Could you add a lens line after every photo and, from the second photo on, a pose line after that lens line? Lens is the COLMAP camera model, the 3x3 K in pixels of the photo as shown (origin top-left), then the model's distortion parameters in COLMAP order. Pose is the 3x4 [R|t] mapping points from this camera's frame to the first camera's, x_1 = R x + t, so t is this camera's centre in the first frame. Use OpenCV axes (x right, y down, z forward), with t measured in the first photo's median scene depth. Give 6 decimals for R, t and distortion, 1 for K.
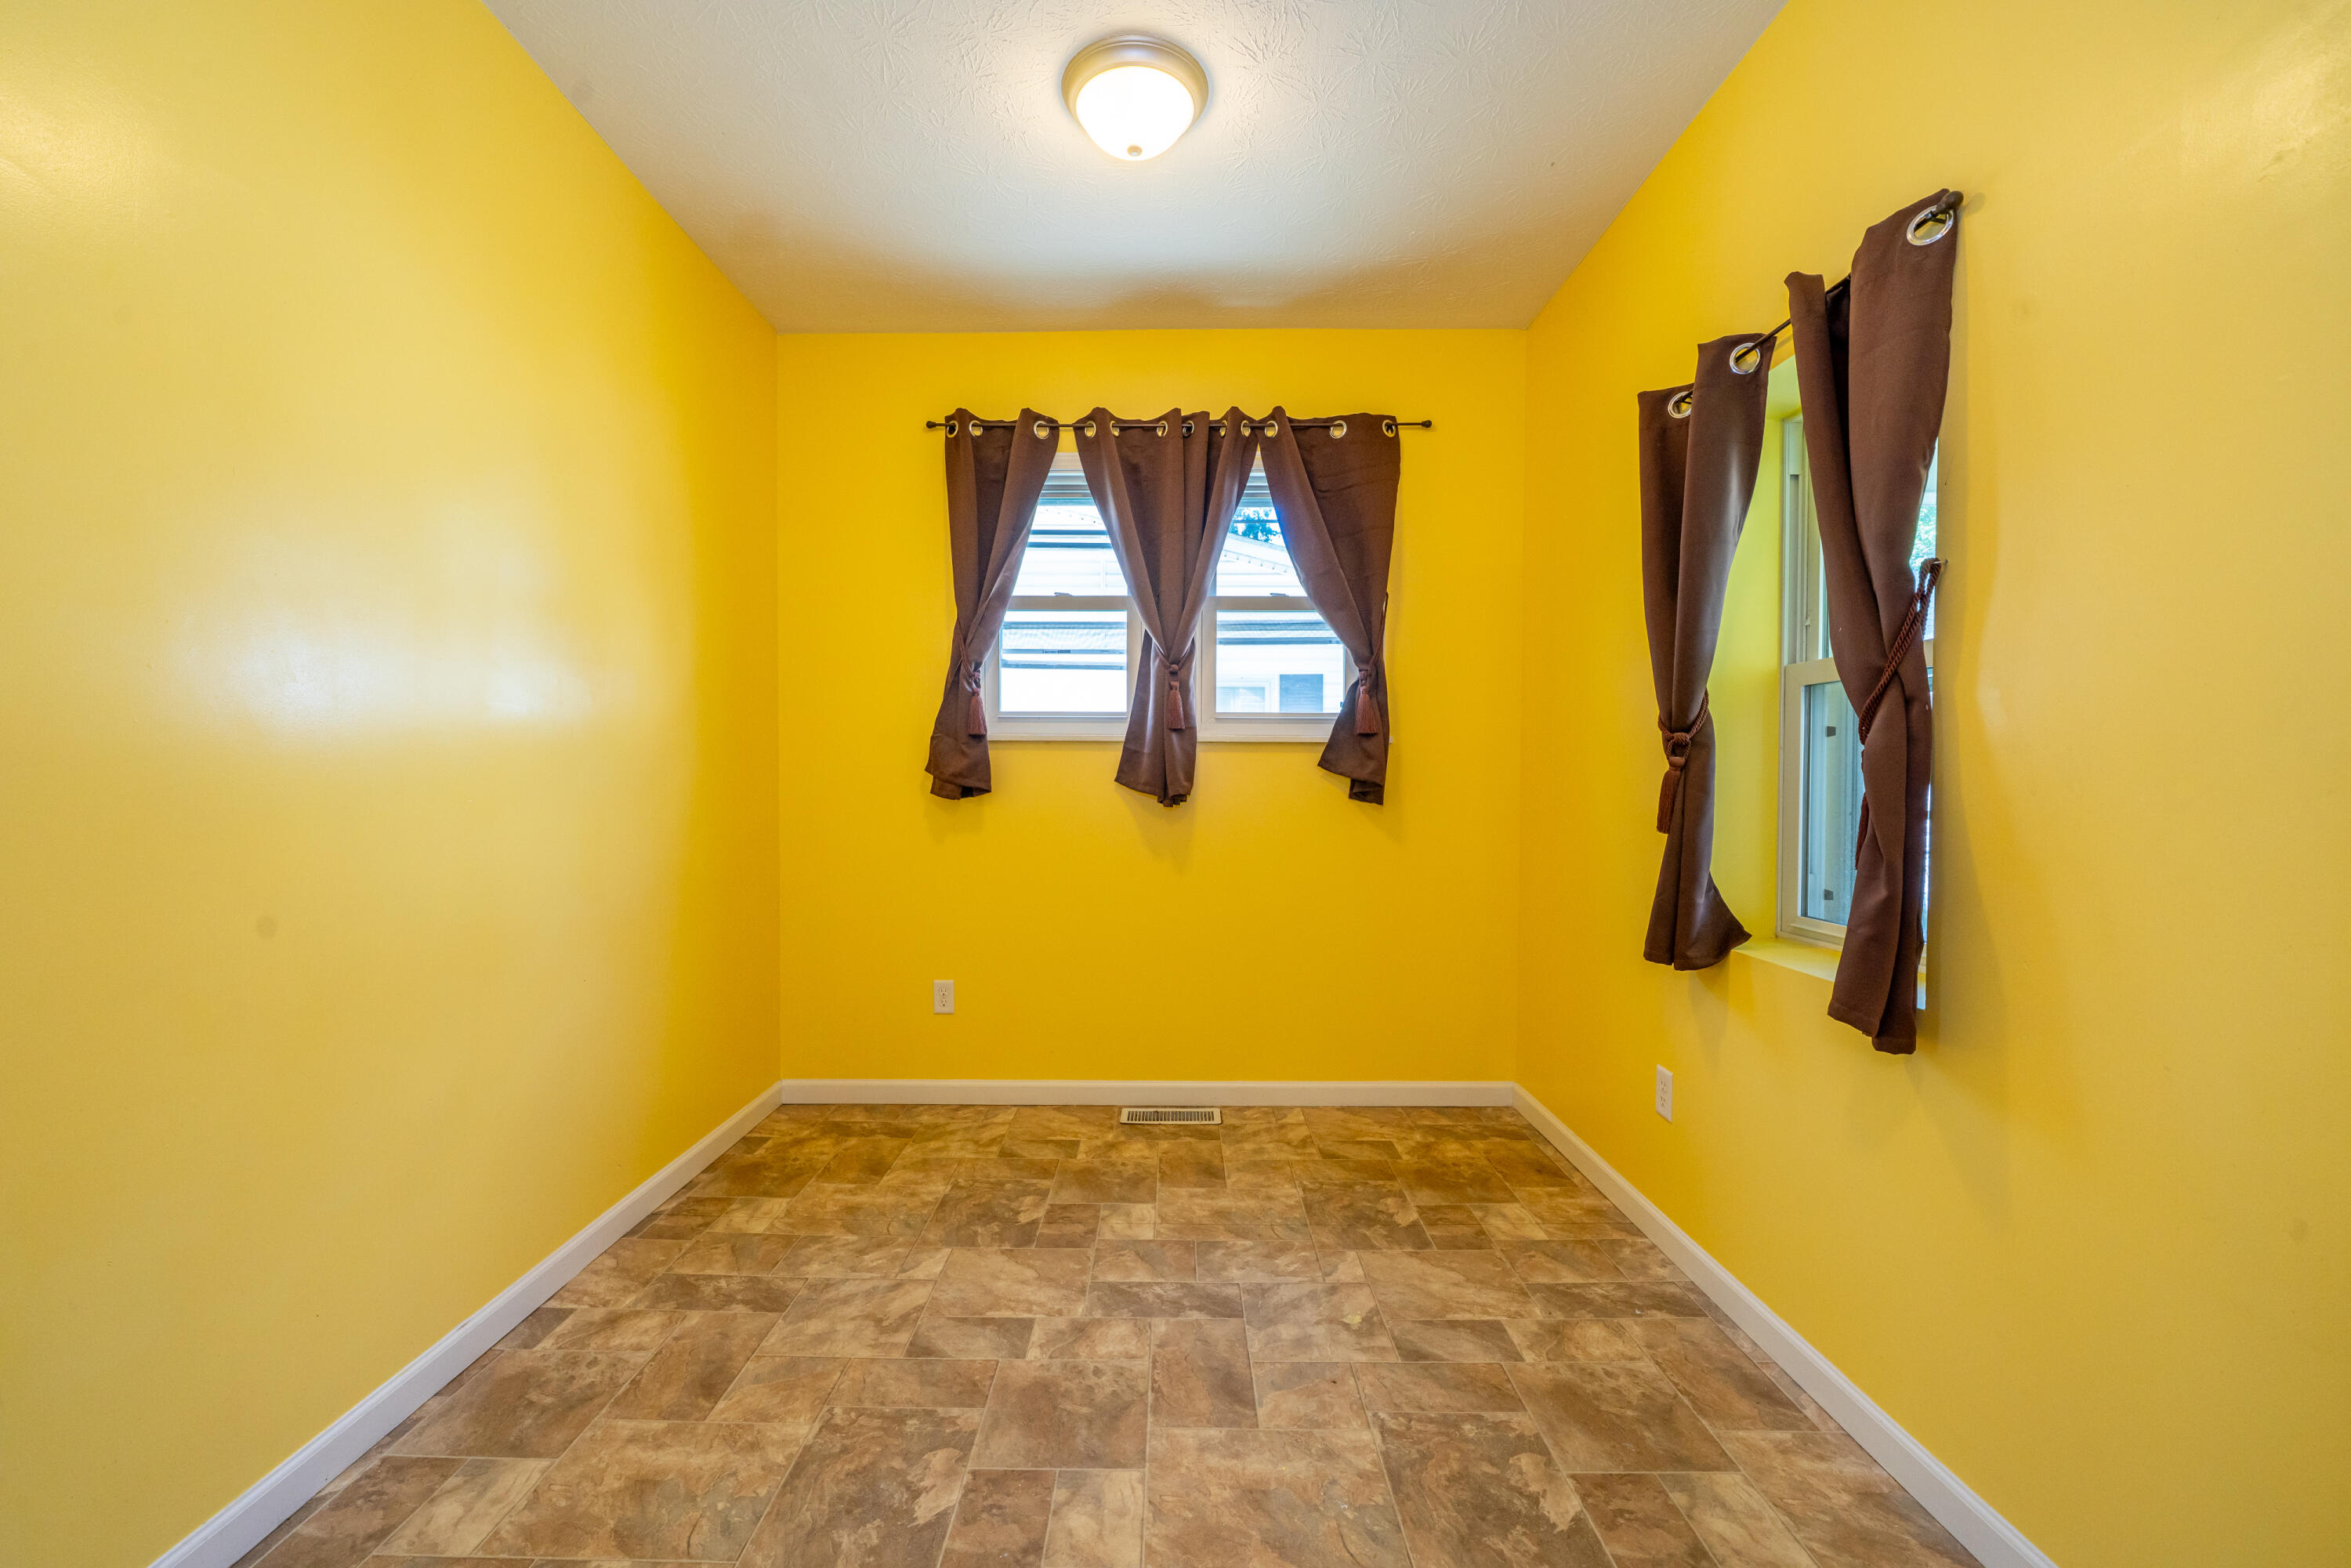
lens RADIAL K [[947.2, 0, 1189.0], [0, 947.2, 791.9], [0, 0, 1]] dist [-0.002249, 0.000068]
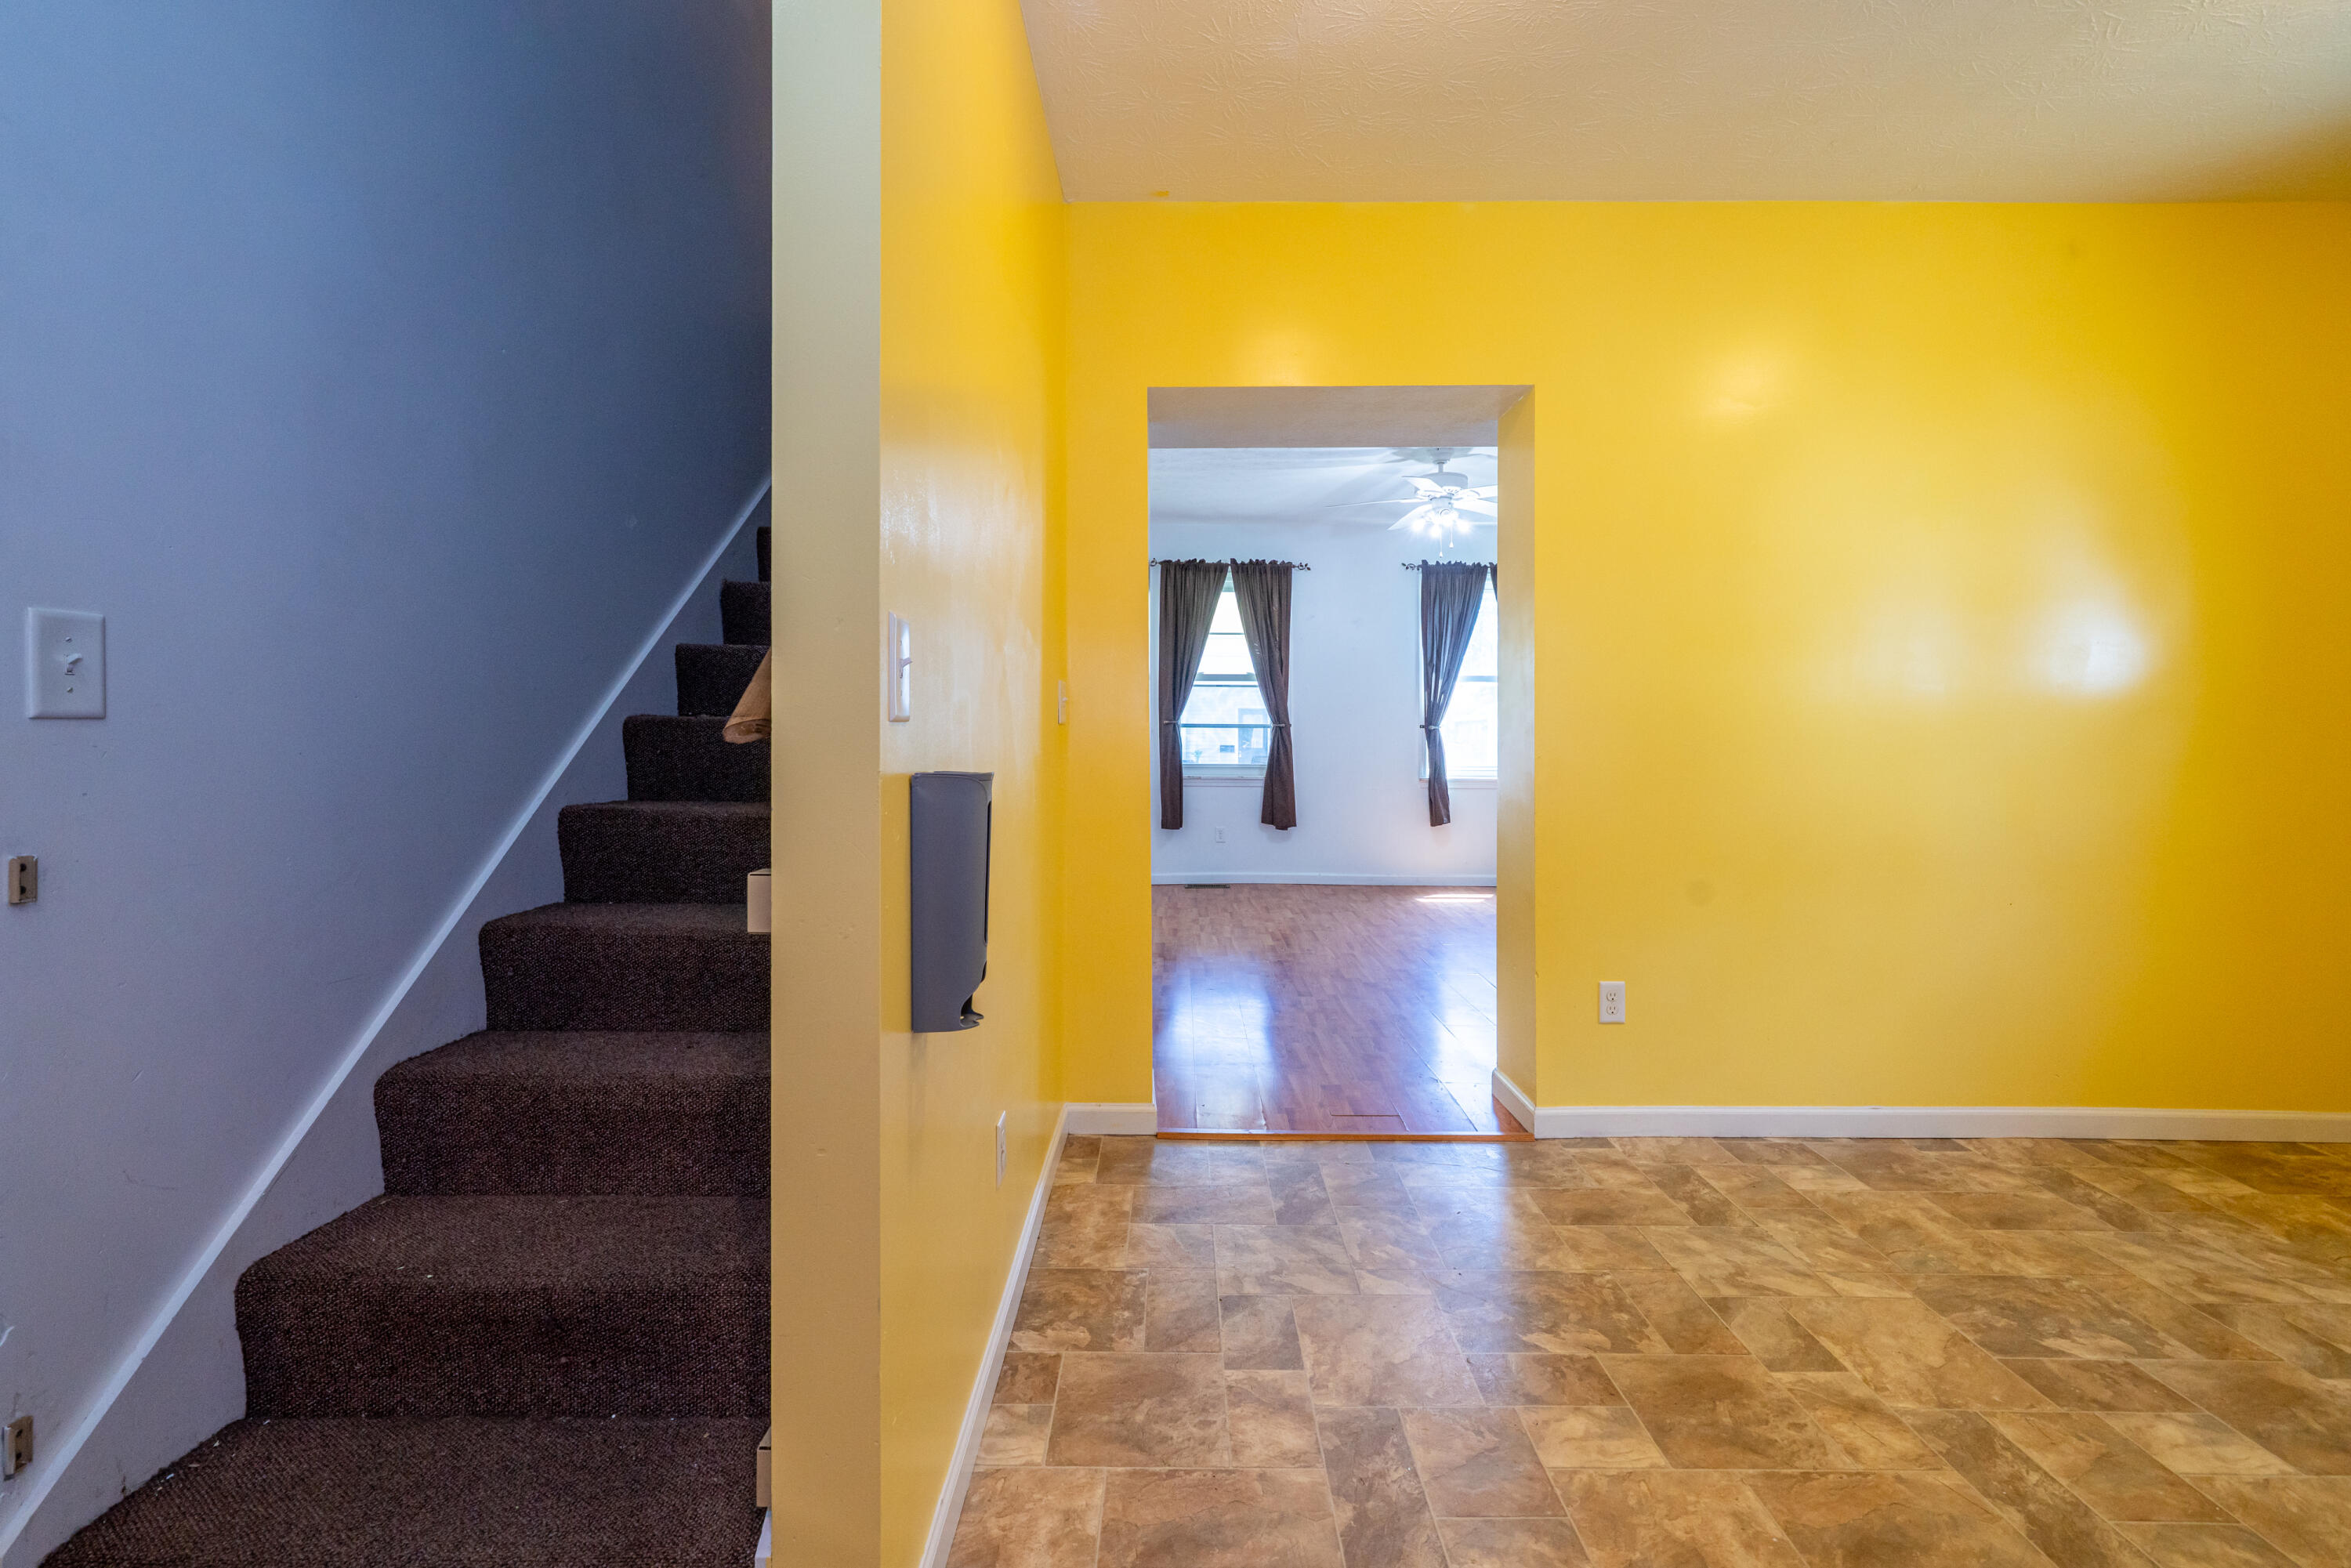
lens RADIAL K [[1022.8, 0, 1179.6], [0, 1022.8, 690.9], [0, 0, 1]] dist [0.000157, -0.000255]
pose [[0.014780, -0.044479, -0.998901, 0.632188], [-0.020240, 0.998792, -0.044774, 0.003889], [0.999686, 0.020879, 0.013862, -0.094293]]
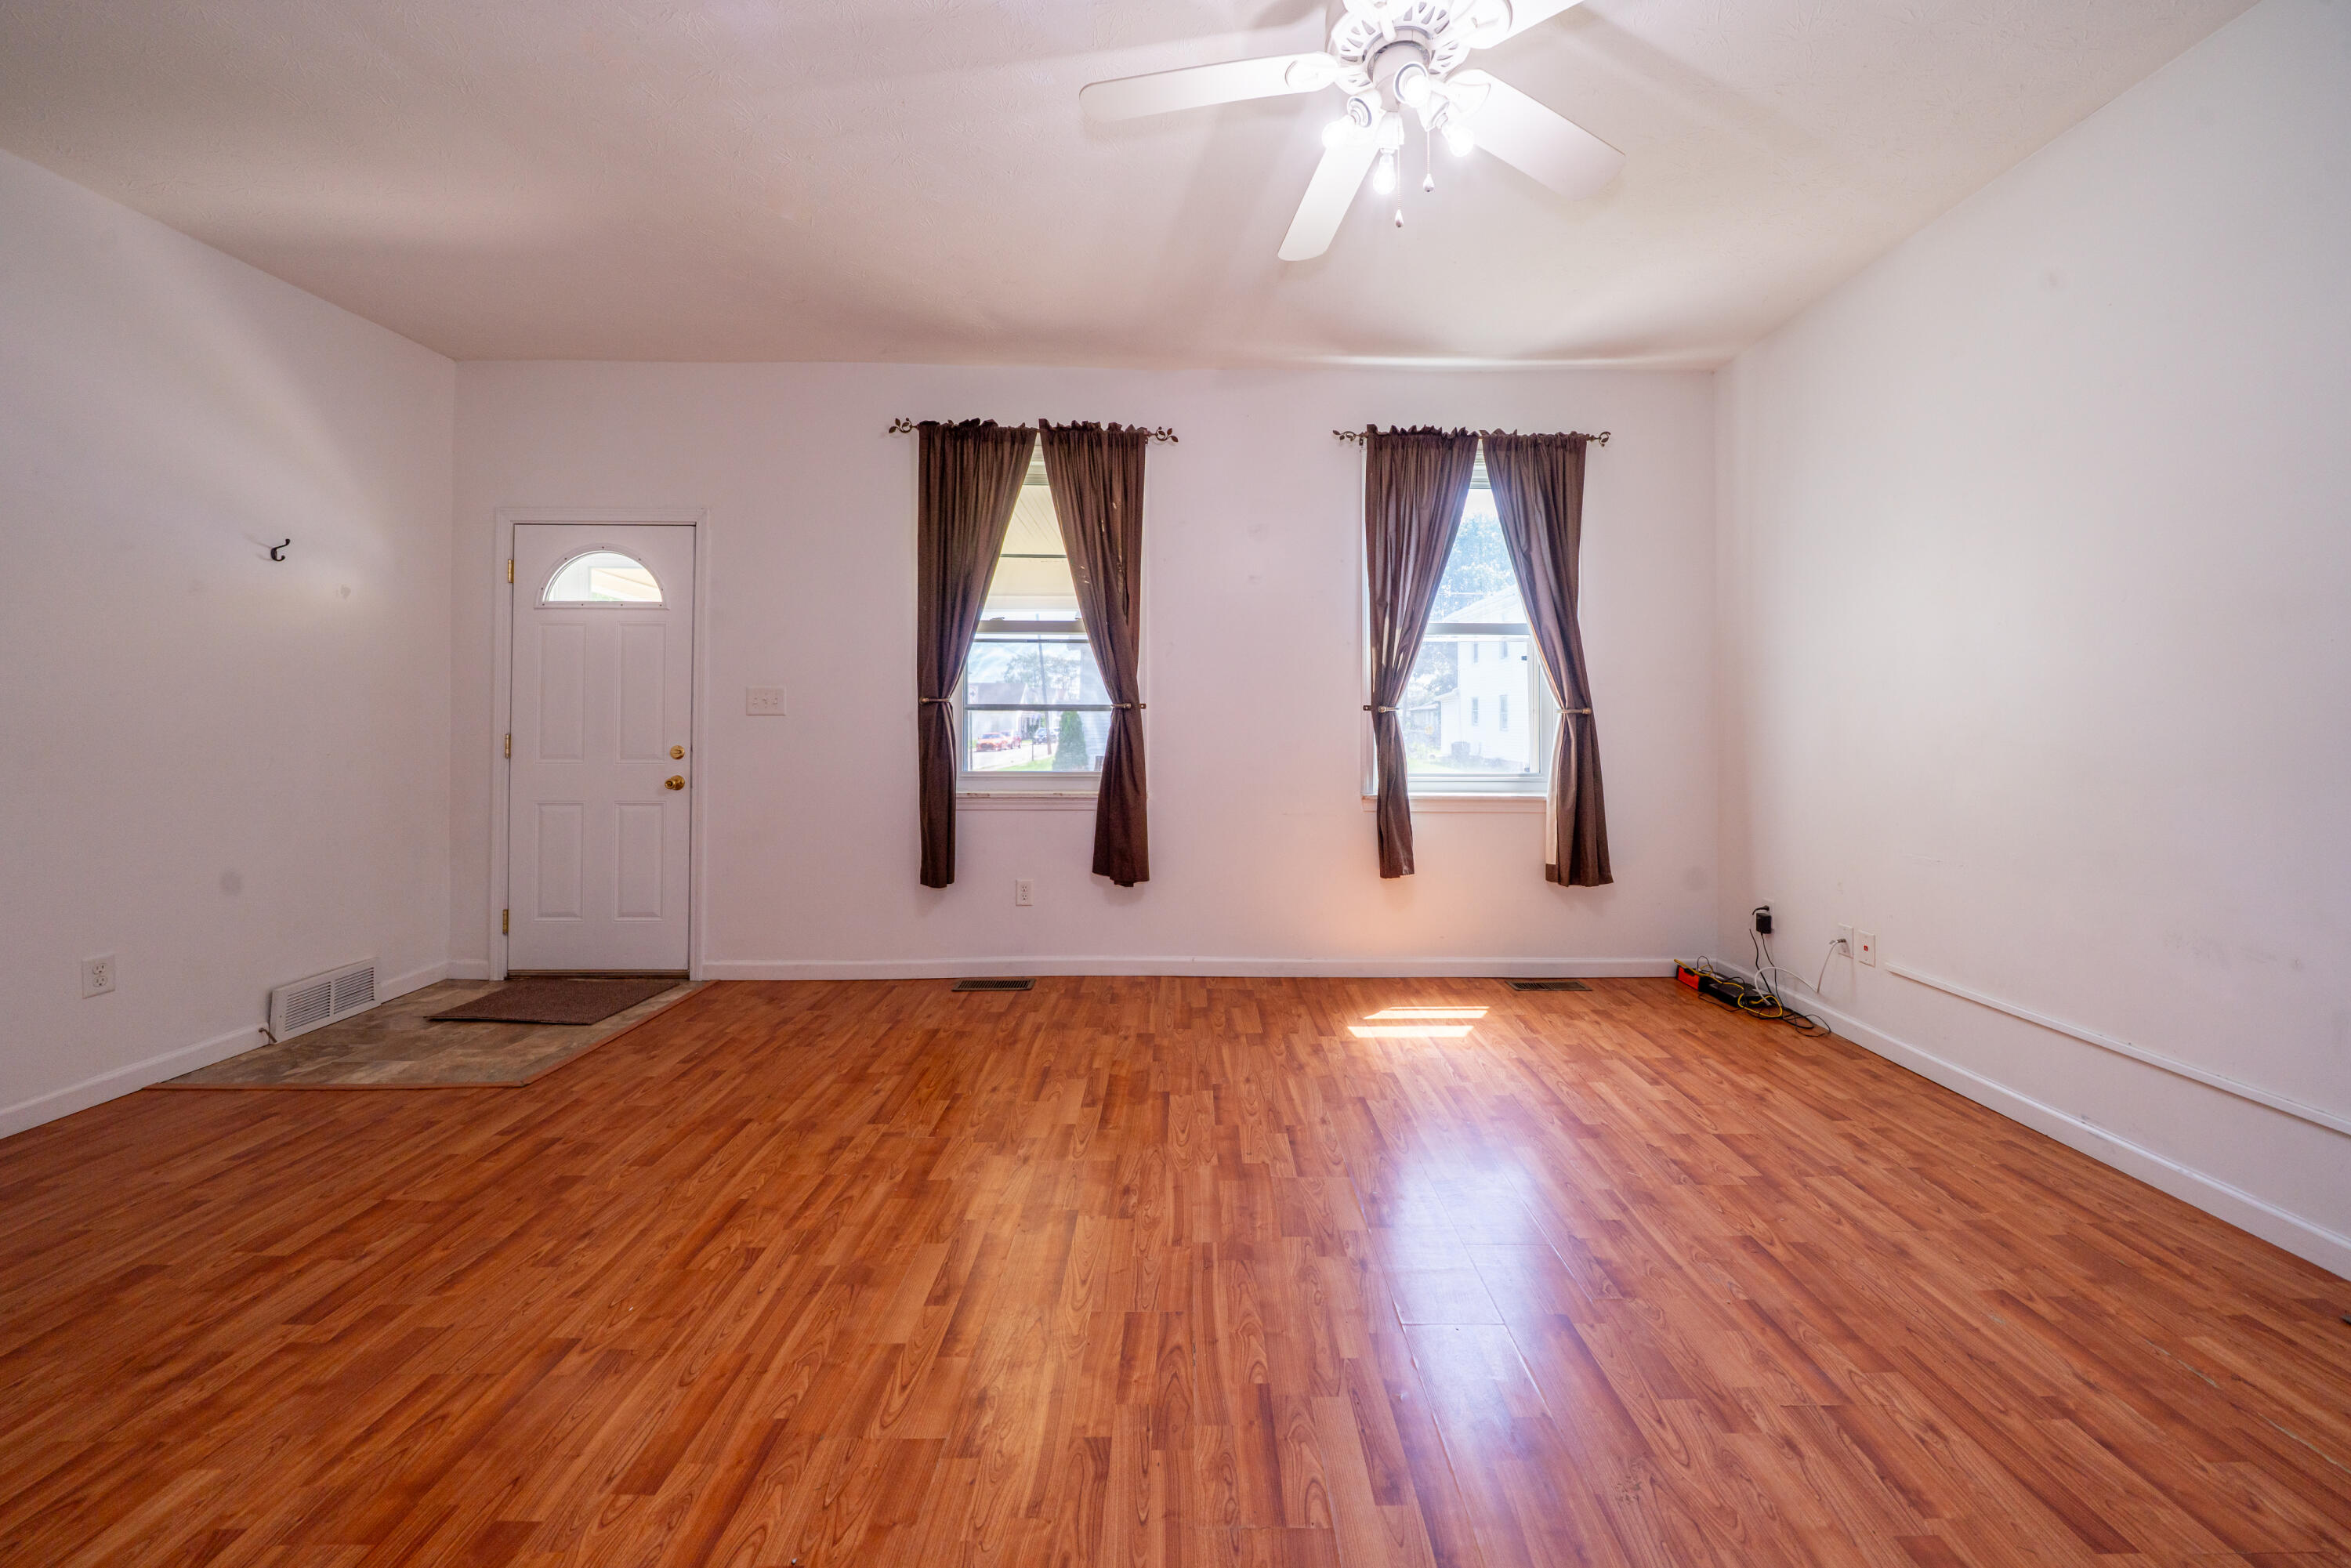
lens RADIAL K [[829.6, 0, 1202.6], [0, 829.6, 712.6], [0, 0, 1]] dist [-0.006243, -0.000079]
pose [[0.031930, -0.013679, -0.999397, -1.167089], [-0.017581, 0.999744, -0.014245, -0.008271], [0.999335, 0.018025, 0.031681, 0.394725]]
